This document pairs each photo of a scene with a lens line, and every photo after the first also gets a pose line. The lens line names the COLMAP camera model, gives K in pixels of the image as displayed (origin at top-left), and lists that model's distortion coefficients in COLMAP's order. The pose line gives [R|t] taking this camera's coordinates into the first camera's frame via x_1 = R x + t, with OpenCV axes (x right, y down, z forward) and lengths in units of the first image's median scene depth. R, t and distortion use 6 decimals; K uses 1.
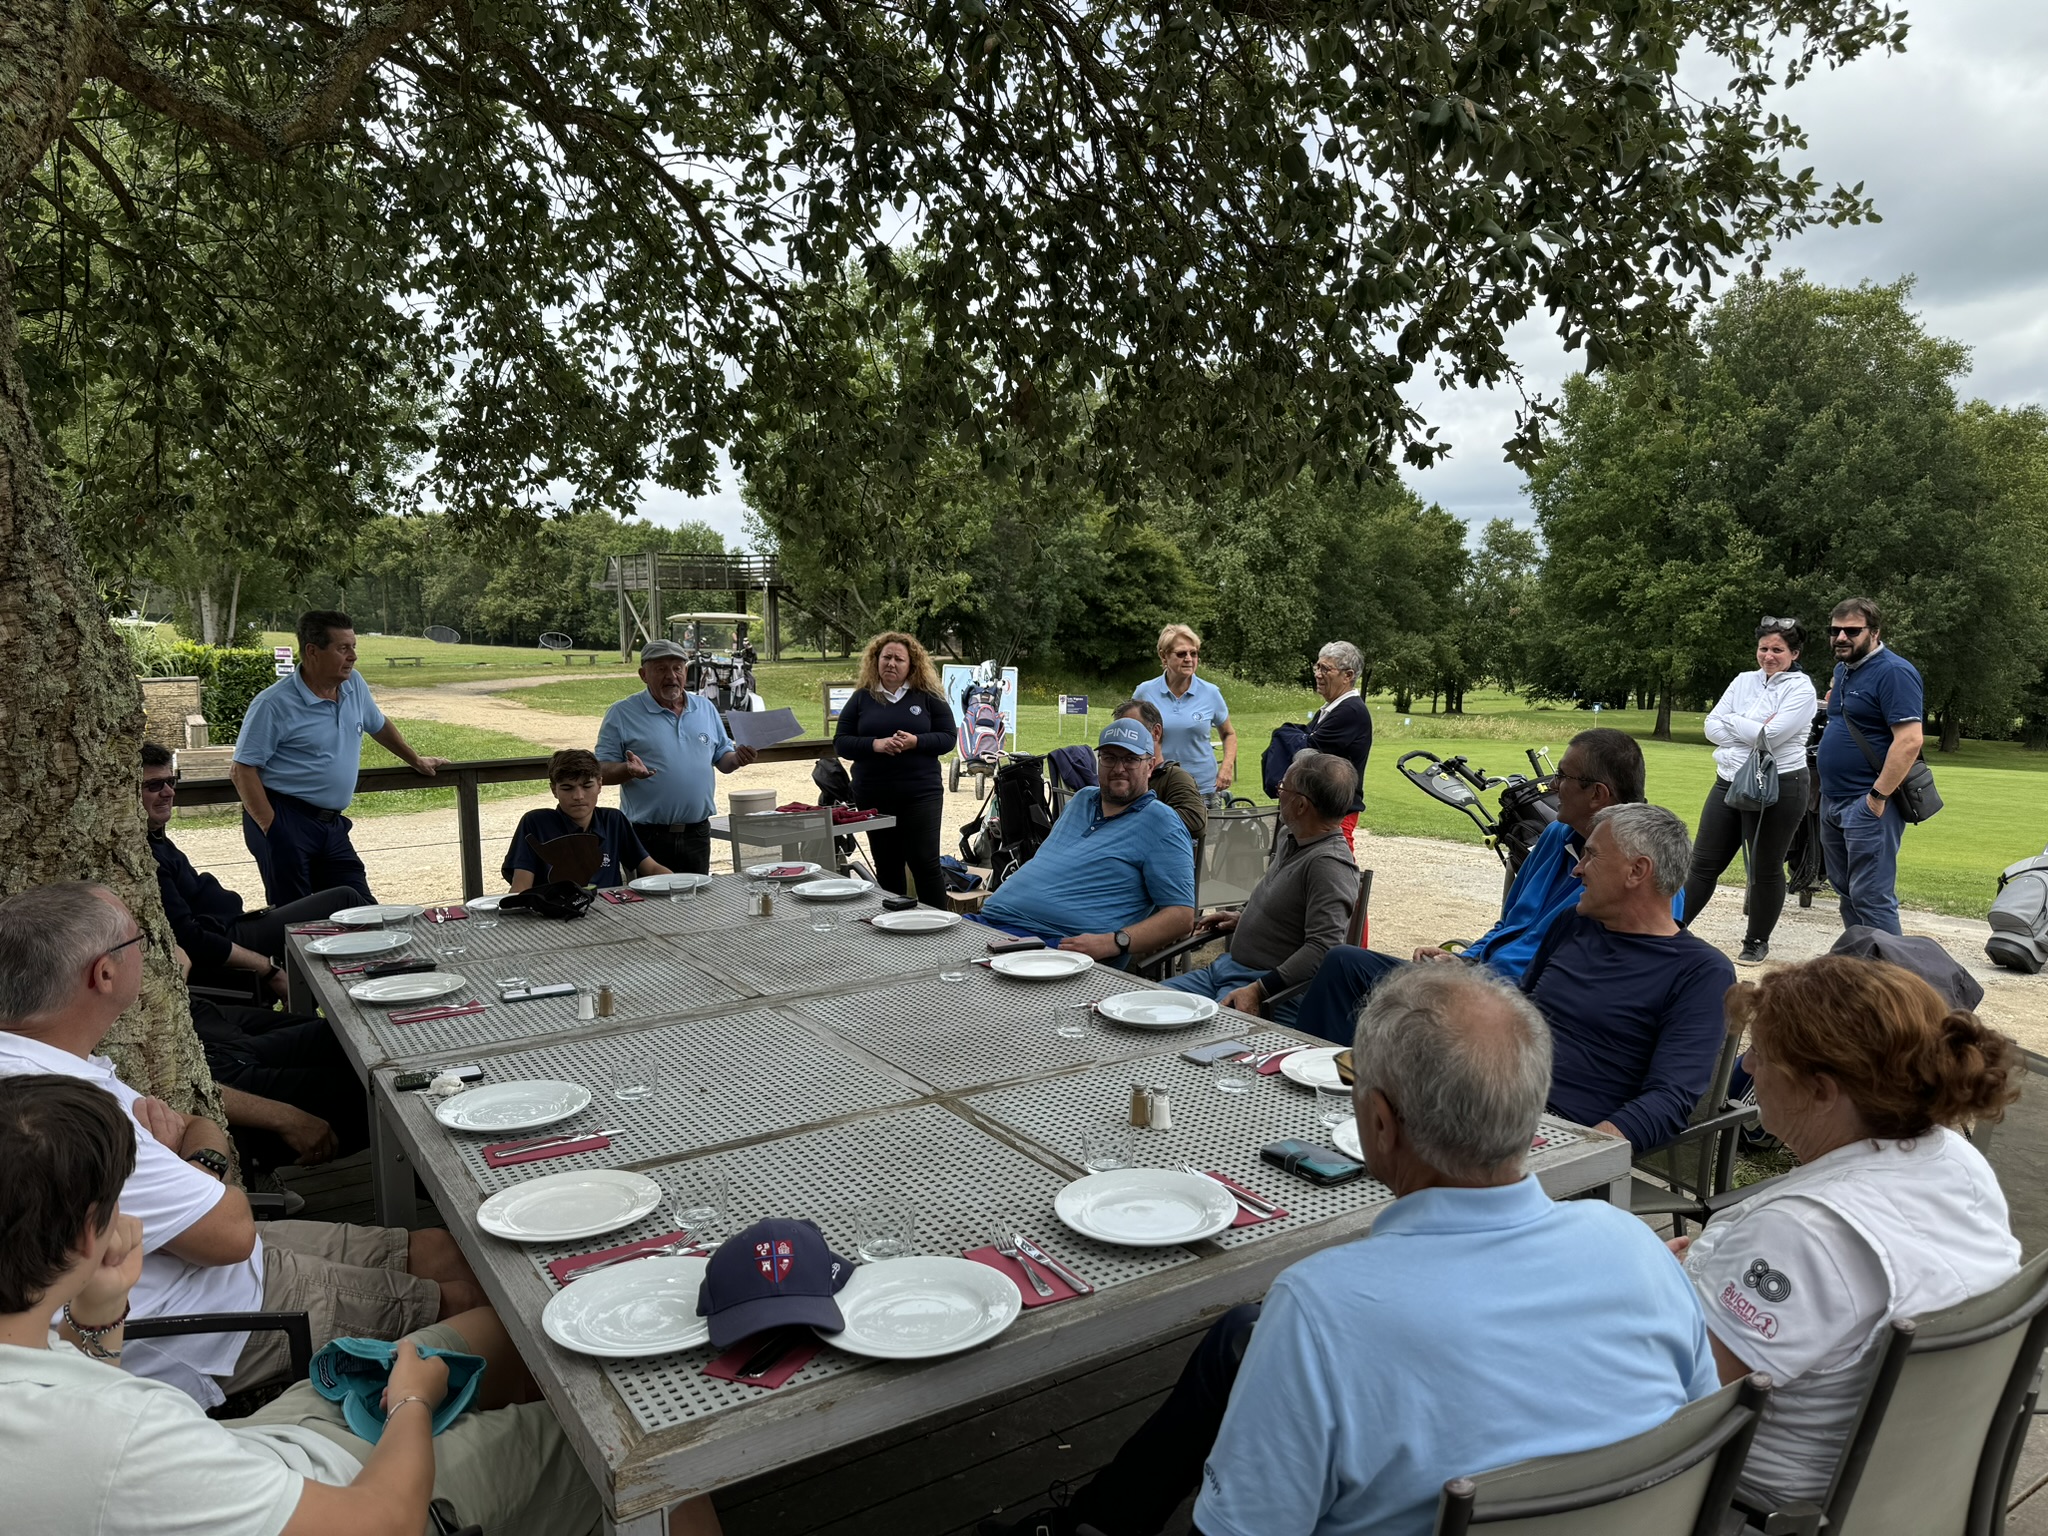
lens RADIAL K [[1421.0, 0, 1032.7], [0, 1421.0, 769.3], [0, 0, 1]] dist [0.179149, -0.335524]
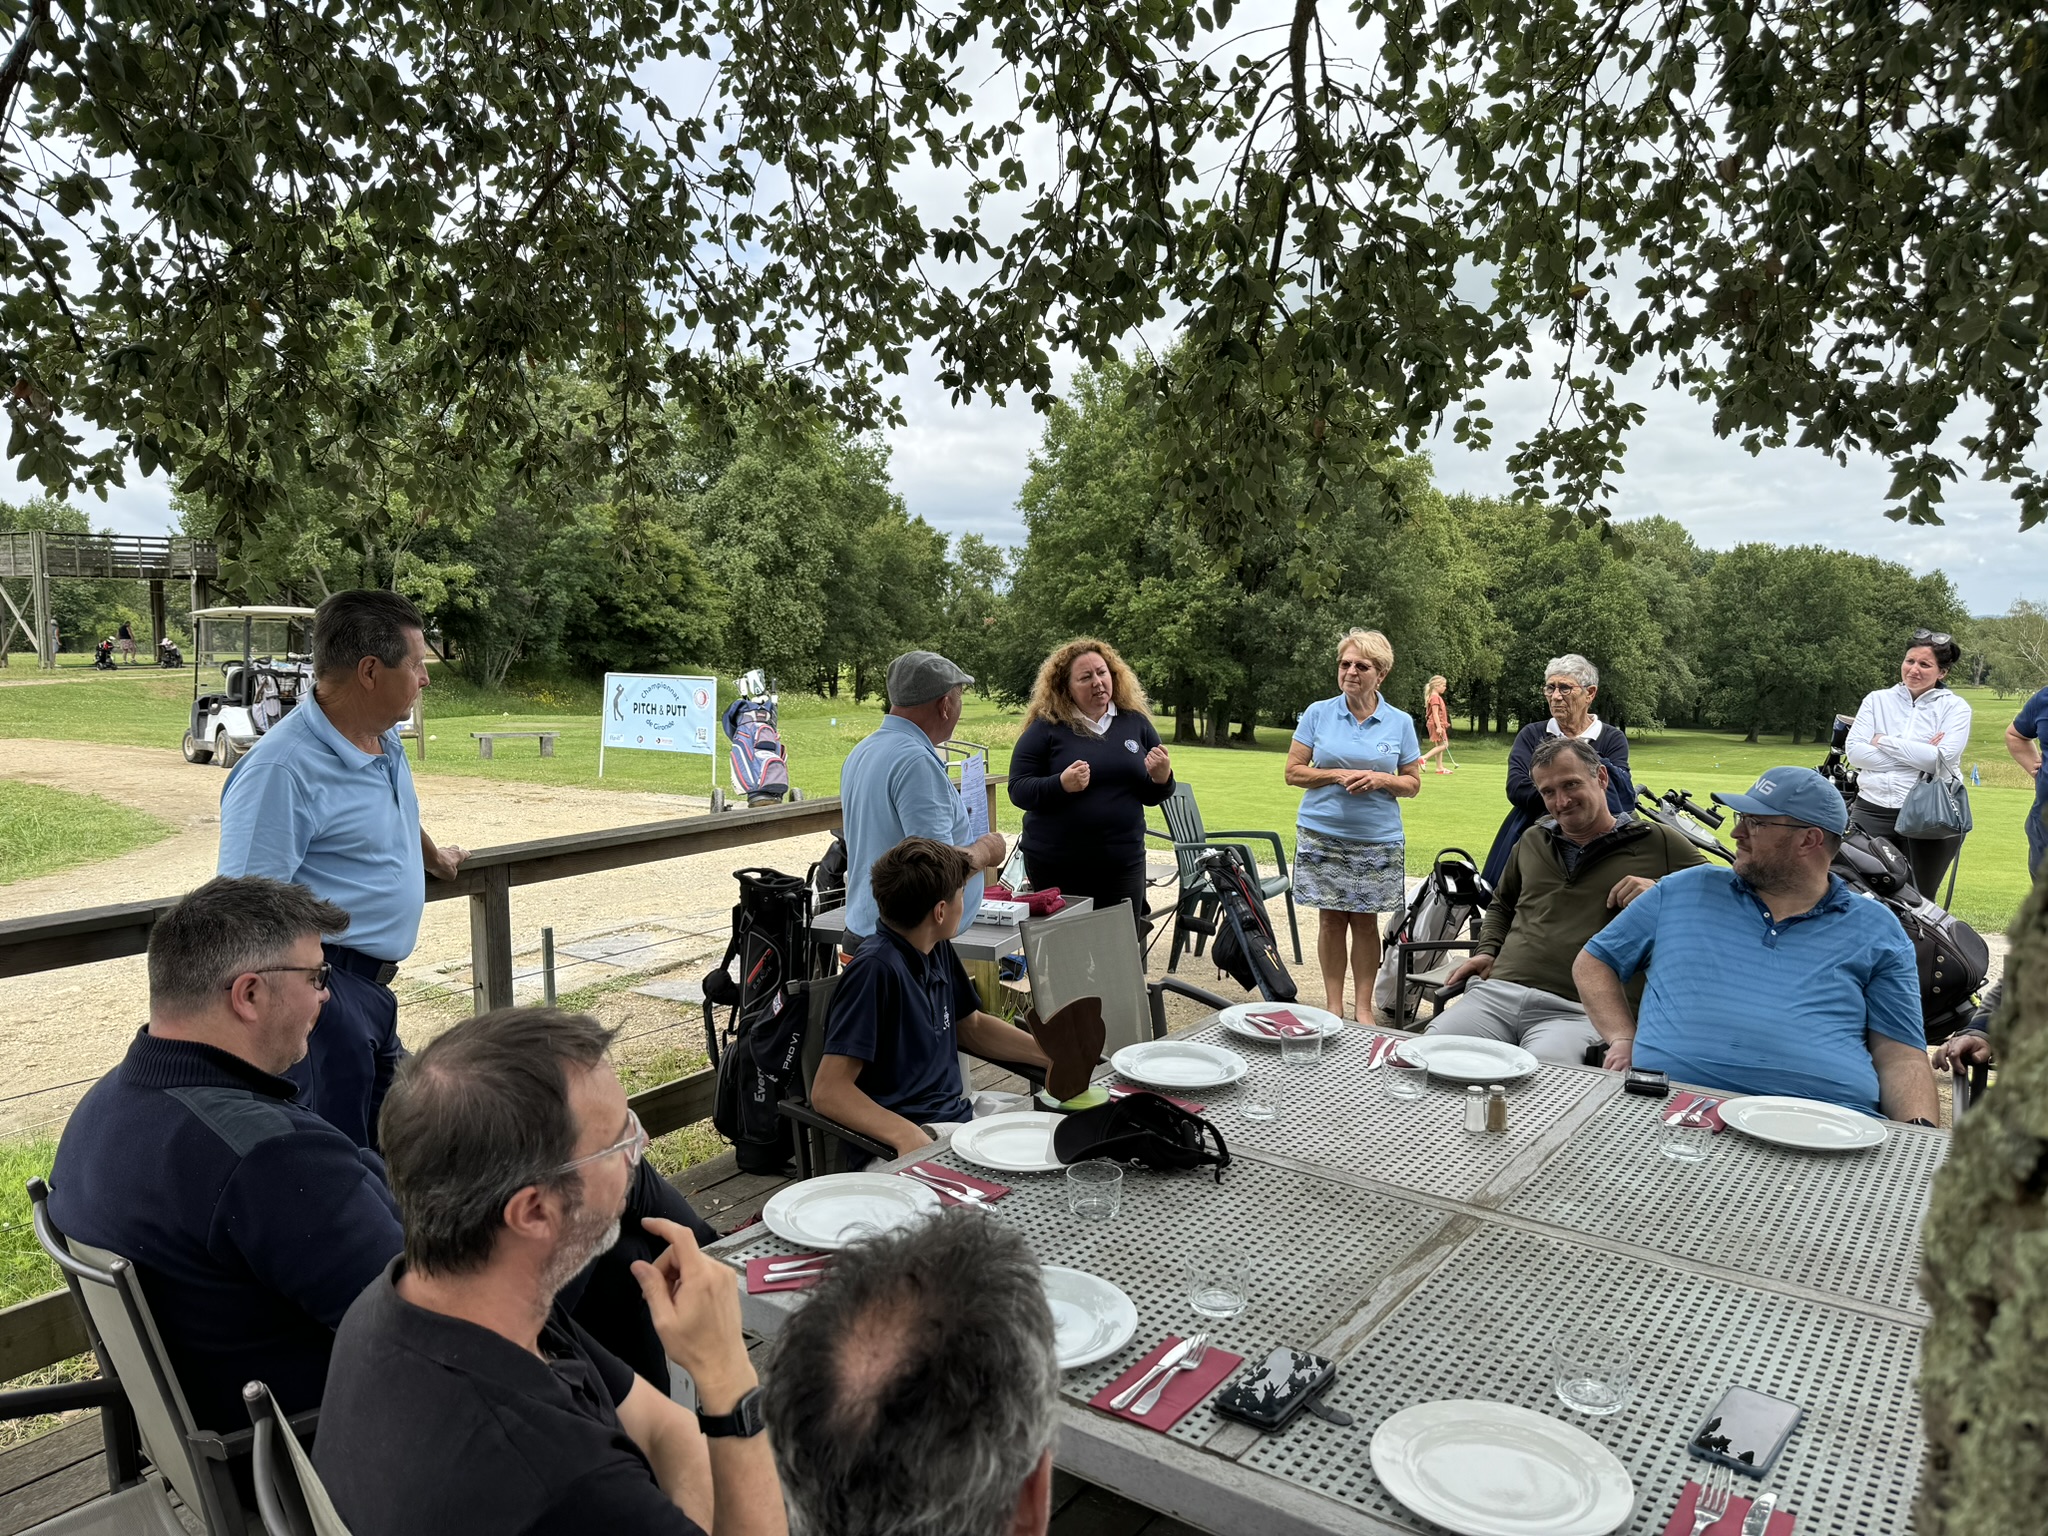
lens RADIAL K [[1421.0, 0, 1032.7], [0, 1421.0, 769.3], [0, 0, 1]] dist [0.179149, -0.335524]
pose [[0.931505, -0.025057, 0.362865, -0.047709], [0.026382, 0.999651, 0.001306, -0.004018], [-0.362771, 0.008357, 0.931841, 0.044029]]
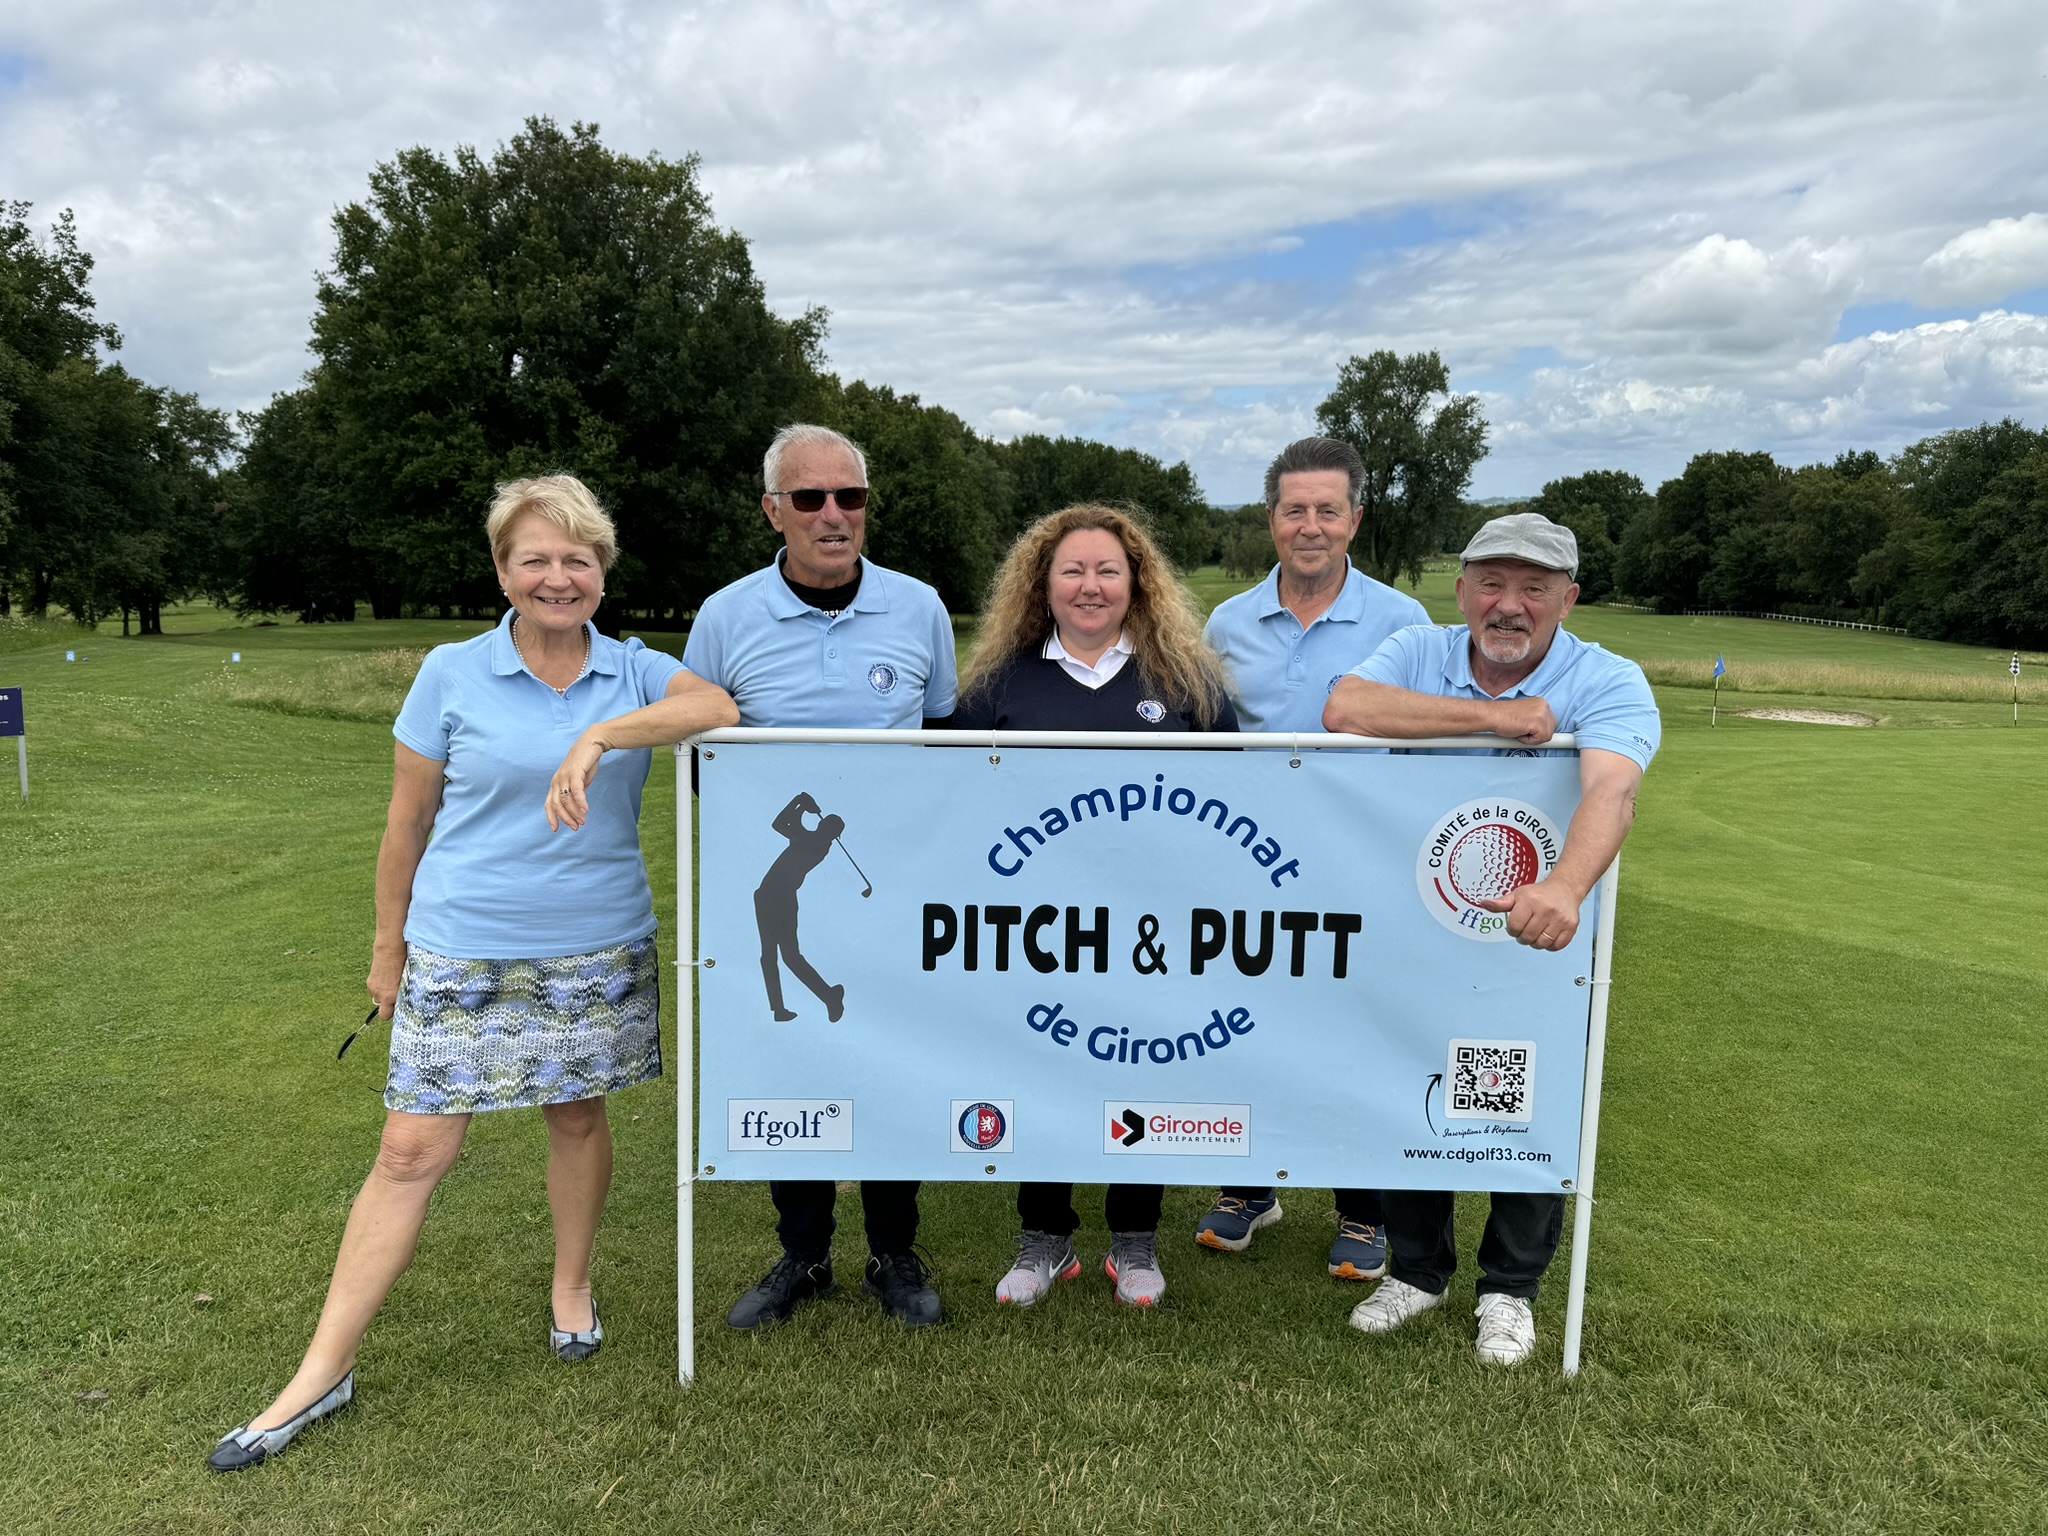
lens RADIAL K [[1436.7, 0, 1091.1], [0, 1436.7, 768.2], [0, 0, 1]] dist [0.005999, -0.036052]
pose [[0.610601, -0.127080, 0.781676, -0.048963], [0.073805, 0.991877, 0.103601, -0.026963], [-0.788491, -0.005567, 0.615020, 0.300521]]
